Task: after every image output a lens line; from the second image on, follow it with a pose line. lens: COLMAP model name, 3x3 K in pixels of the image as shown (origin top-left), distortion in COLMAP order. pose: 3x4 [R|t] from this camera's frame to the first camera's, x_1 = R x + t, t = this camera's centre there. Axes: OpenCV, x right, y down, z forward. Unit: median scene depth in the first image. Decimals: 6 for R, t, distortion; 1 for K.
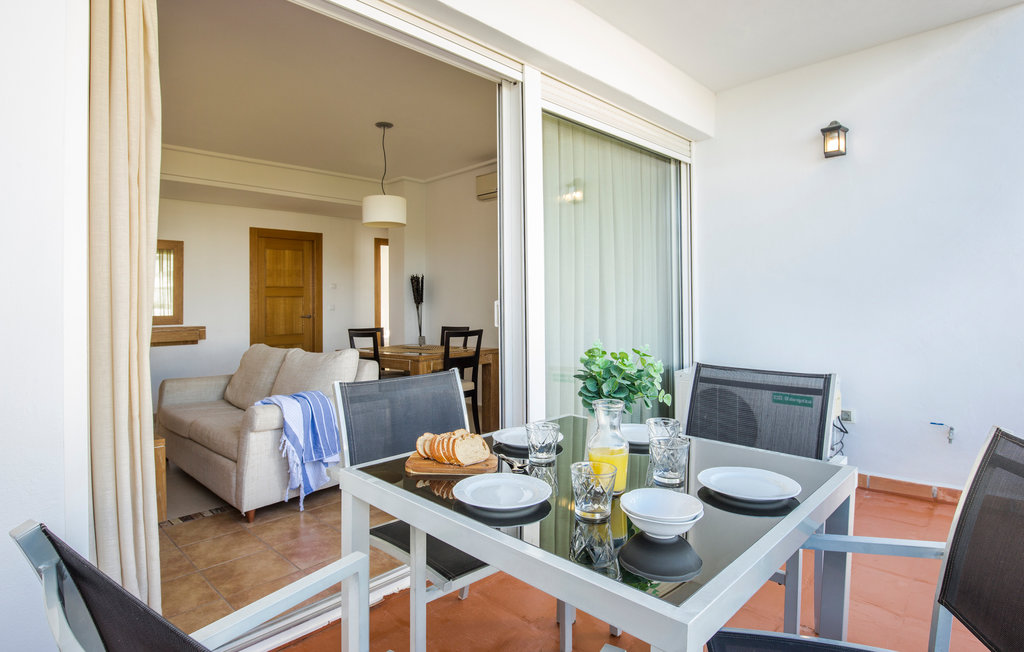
lens RADIAL K [[535.7, 0, 509.2], [0, 535.7, 298.8], [0, 0, 1]] dist [-0.001805, -0.000195]
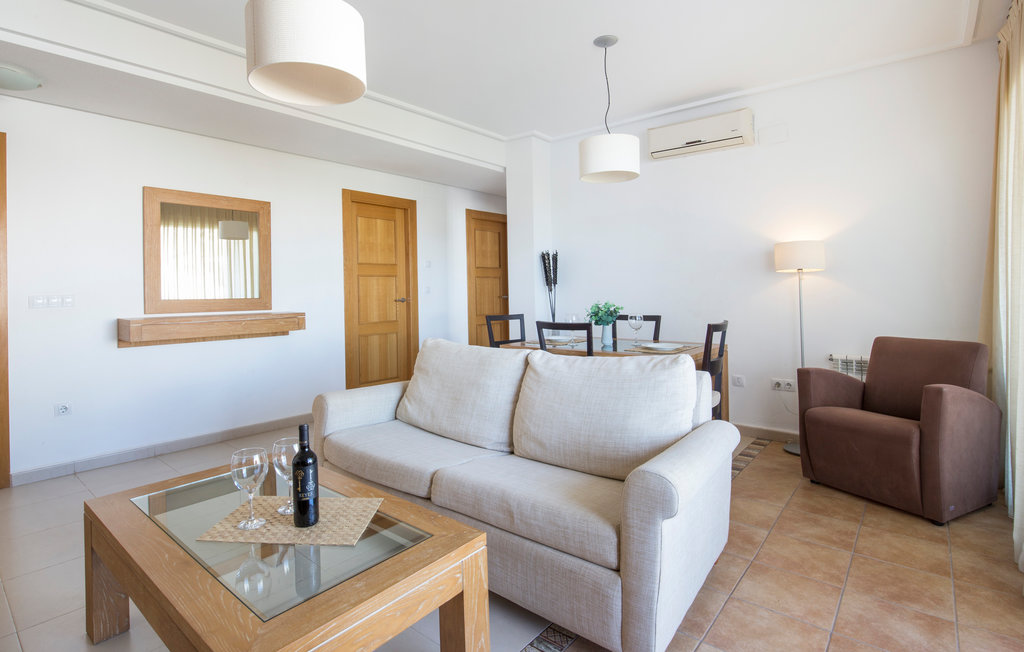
lens RADIAL K [[494.1, 0, 494.3], [0, 494.1, 291.2], [0, 0, 1]] dist [-0.003986, -0.000583]
pose [[0.996359, 0.005750, 0.085060, -0.314163], [-0.007244, 0.999825, 0.017273, 0.005180], [-0.084945, -0.017826, 0.996226, 0.236727]]
